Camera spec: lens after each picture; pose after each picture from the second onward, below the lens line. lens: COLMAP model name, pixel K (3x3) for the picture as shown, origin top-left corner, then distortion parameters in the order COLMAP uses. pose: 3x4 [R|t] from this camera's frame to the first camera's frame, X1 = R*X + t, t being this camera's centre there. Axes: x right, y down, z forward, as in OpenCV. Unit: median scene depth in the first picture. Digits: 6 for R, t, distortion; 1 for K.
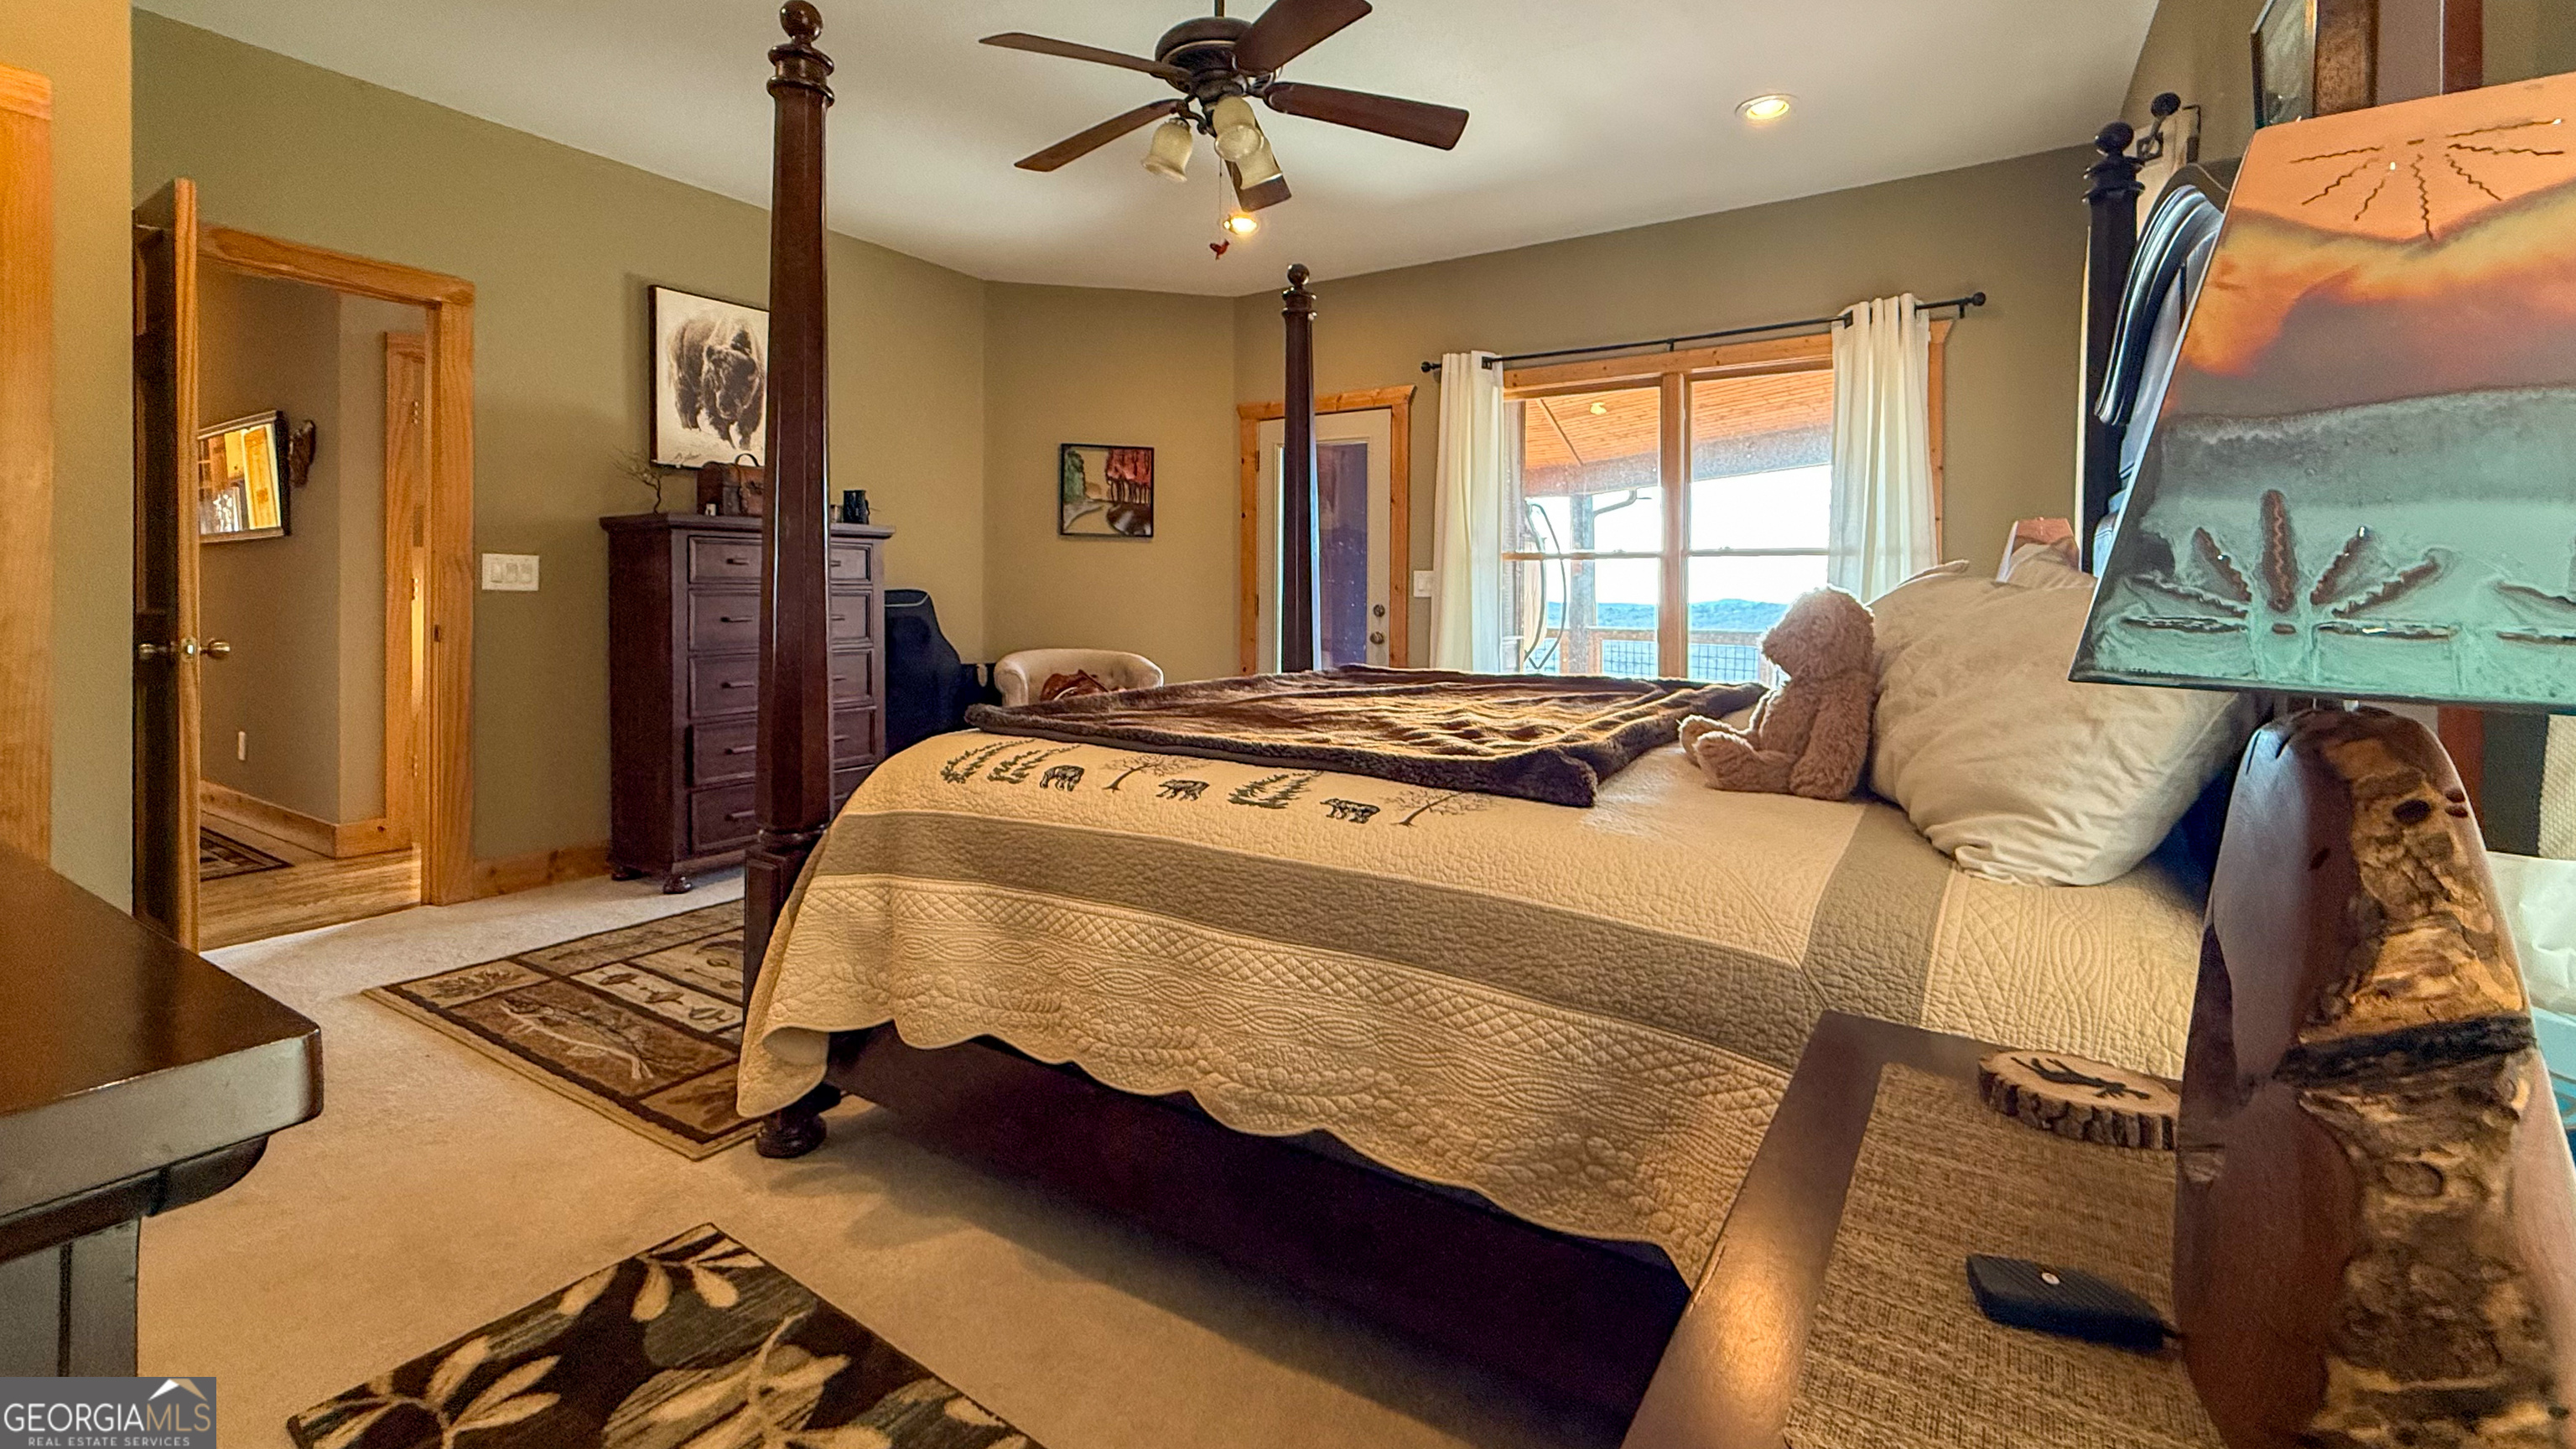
lens RADIAL K [[1117.0, 0, 1288.0], [0, 1117.0, 724.5], [0, 0, 1]] dist [-0.000591, 0.000053]
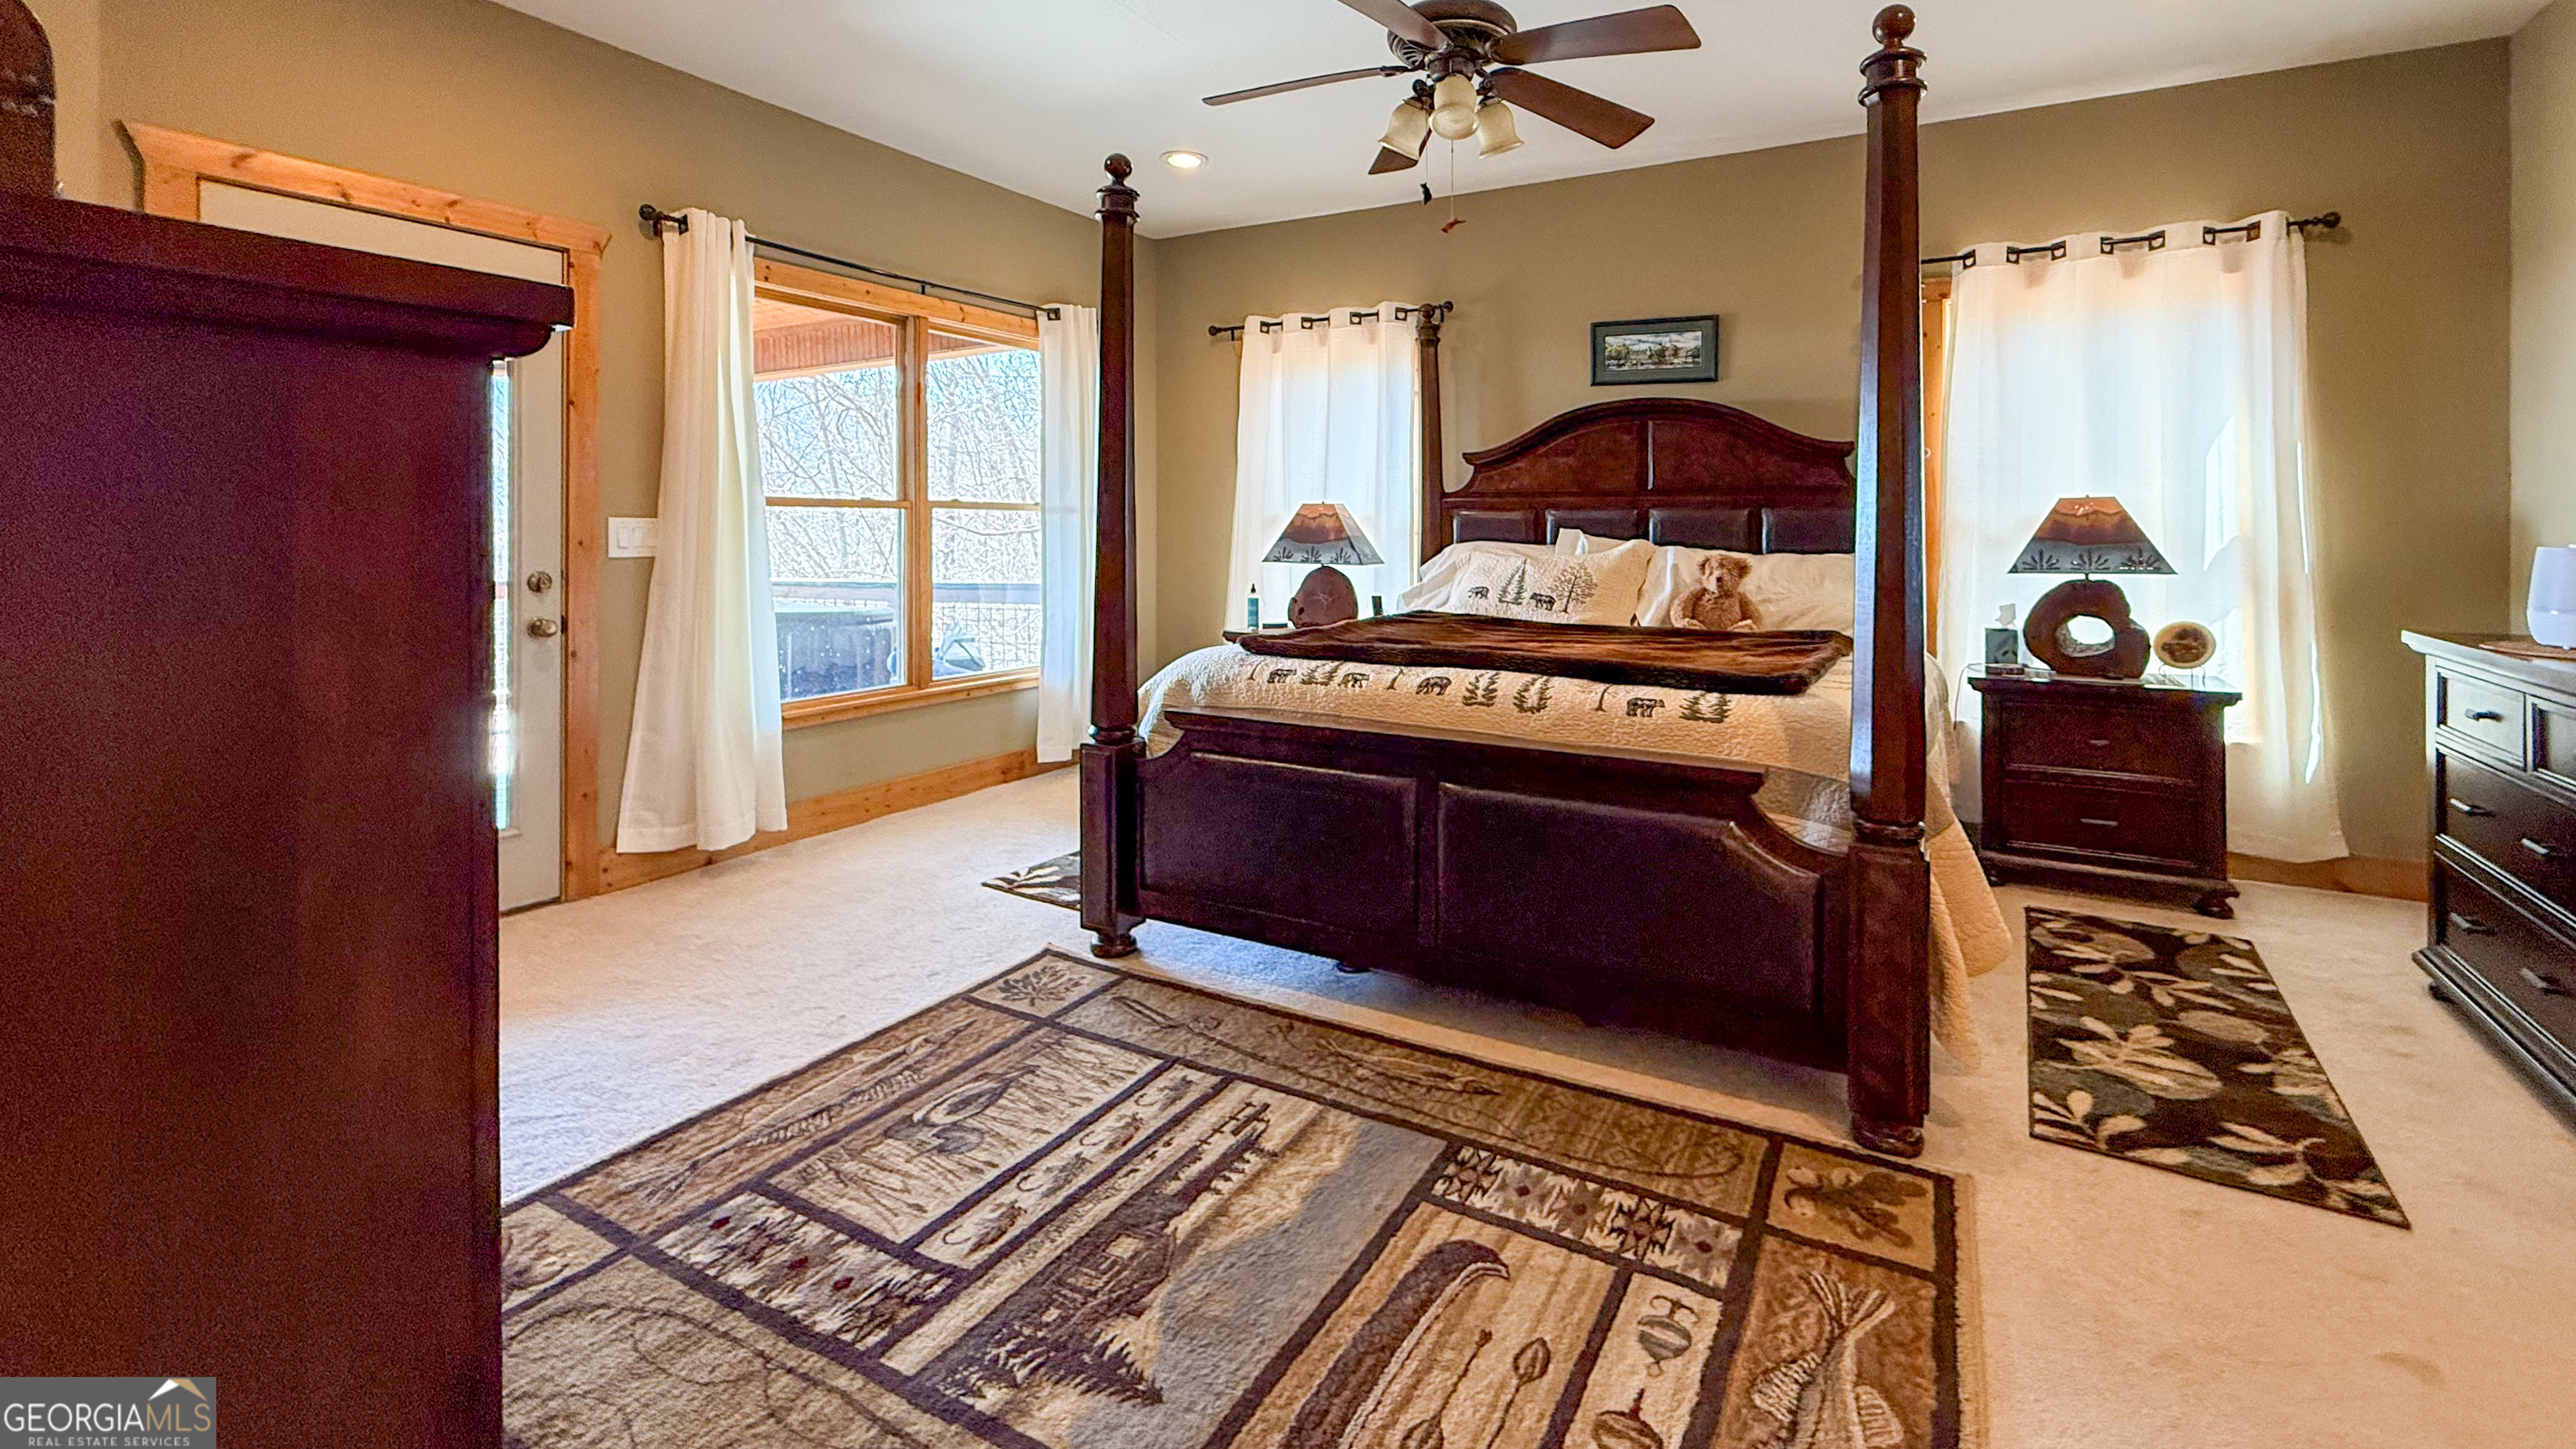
lens RADIAL K [[1106.1, 0, 1291.3], [0, 1106.1, 678.5], [0, 0, 1]] dist [0.000194, -0.000175]
pose [[-0.061450, -0.150161, 0.986750, -1.797882], [0.104543, 0.982212, 0.155981, -0.333950], [-0.992620, 0.112742, -0.044658, 2.057301]]
